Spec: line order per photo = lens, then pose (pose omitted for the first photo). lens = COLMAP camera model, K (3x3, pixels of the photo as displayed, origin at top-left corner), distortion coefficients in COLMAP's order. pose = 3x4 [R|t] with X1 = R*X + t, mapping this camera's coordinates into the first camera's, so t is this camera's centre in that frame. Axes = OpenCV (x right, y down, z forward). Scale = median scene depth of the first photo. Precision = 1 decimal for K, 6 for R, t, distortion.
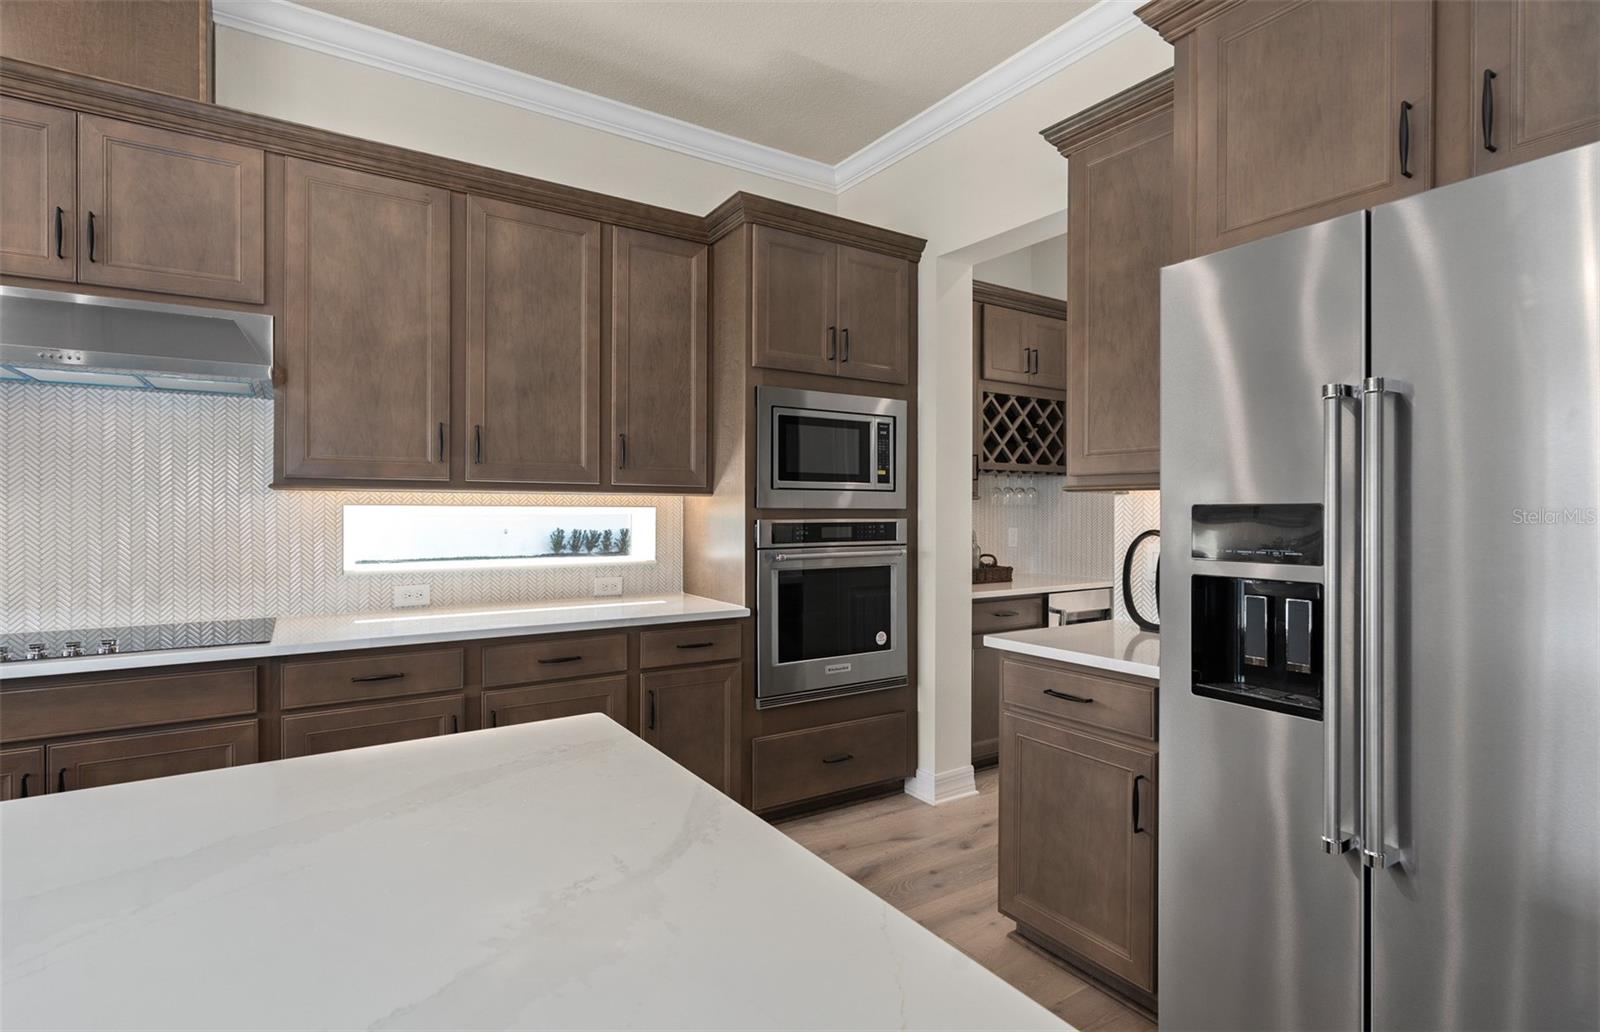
lens RADIAL K [[745.2, 0, 789.0], [0, 745.2, 514.0], [0, 0, 1]] dist [-0.006108, -0.000226]
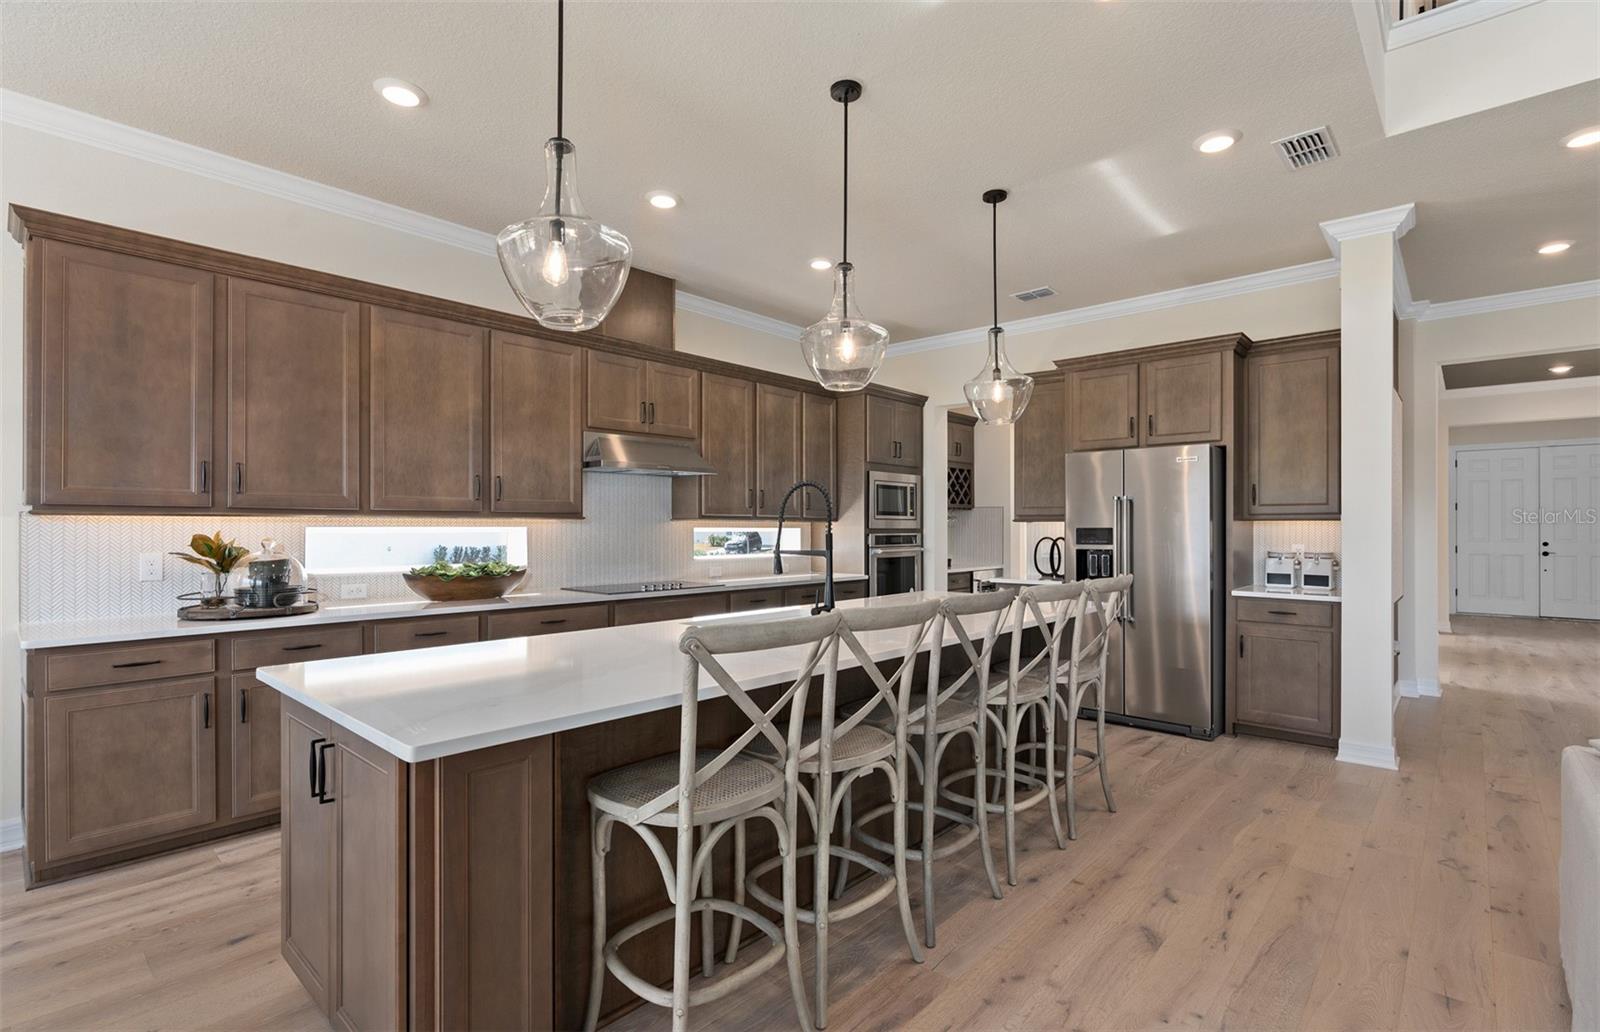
lens RADIAL K [[726.1, 0, 779.4], [0, 726.1, 526.6], [0, 0, 1]] dist [-0.004530, 0.000705]
pose [[0.968992, -0.001993, 0.247082, -0.754451], [0.003459, 0.999979, -0.005498, -0.002326], [-0.247066, 0.006182, 0.968979, -0.883704]]
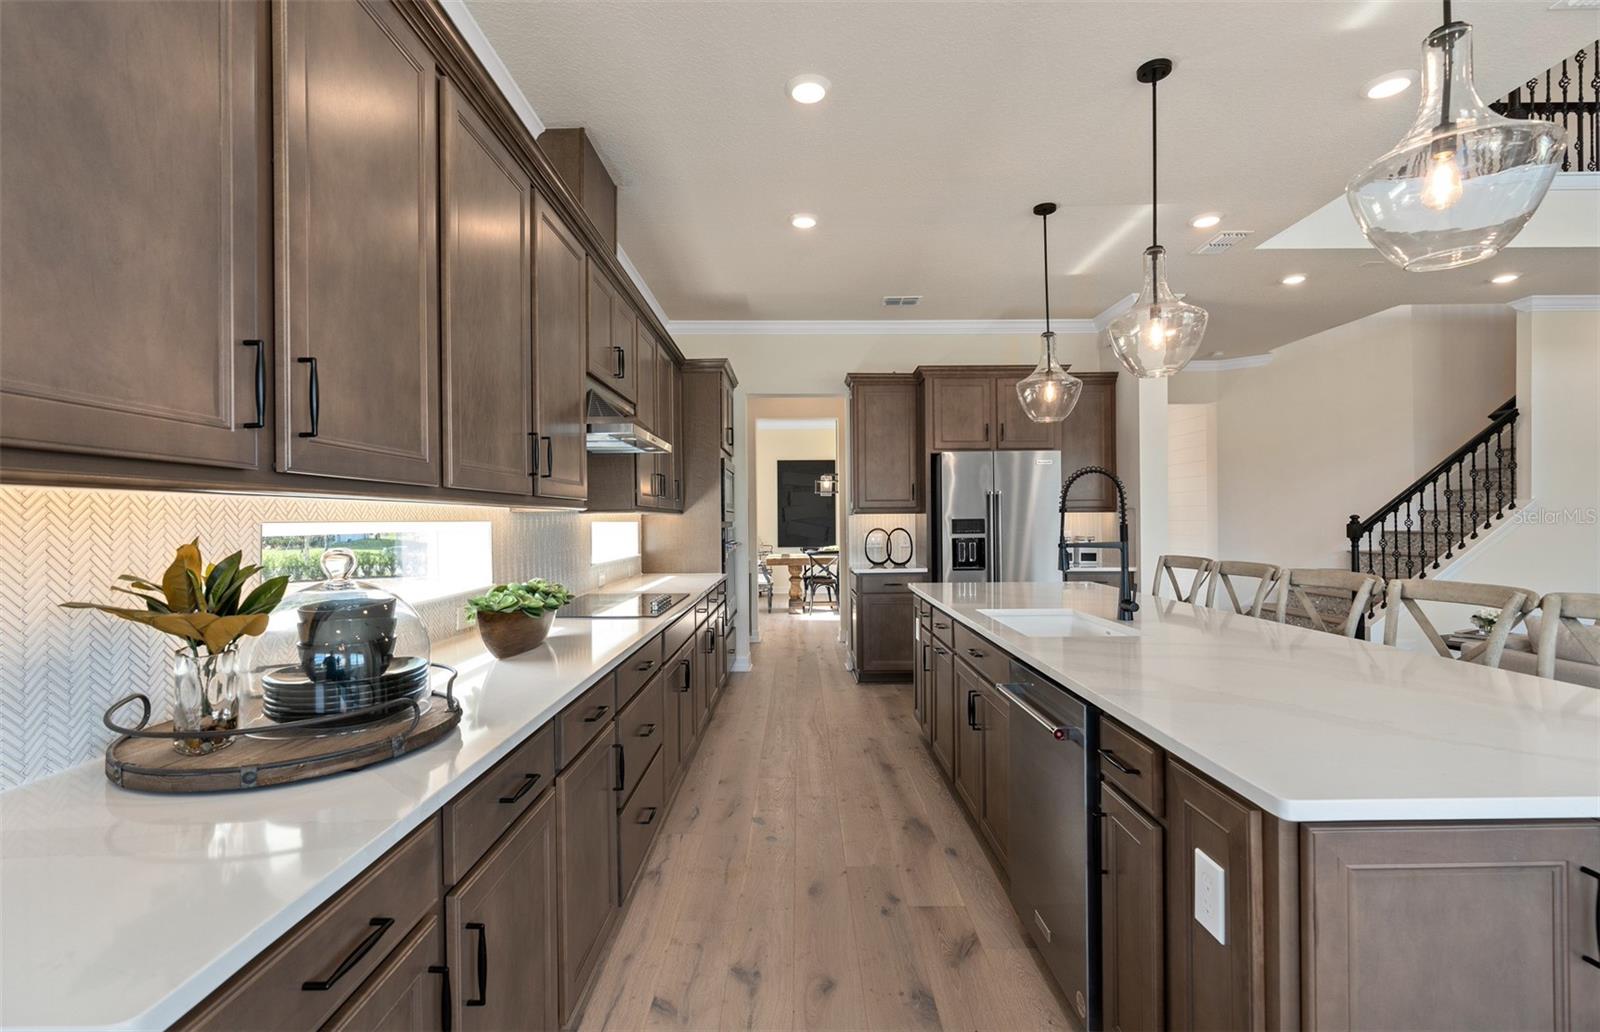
lens RADIAL K [[726.1, 0, 803.3], [0, 726.1, 514.5], [0, 0, 1]] dist [-0.004530, 0.000705]
pose [[0.549072, -0.001009, 0.835774, -1.400526], [0.015115, 0.999848, -0.008723, -0.006993], [-0.835638, 0.017423, 0.549004, -0.177160]]
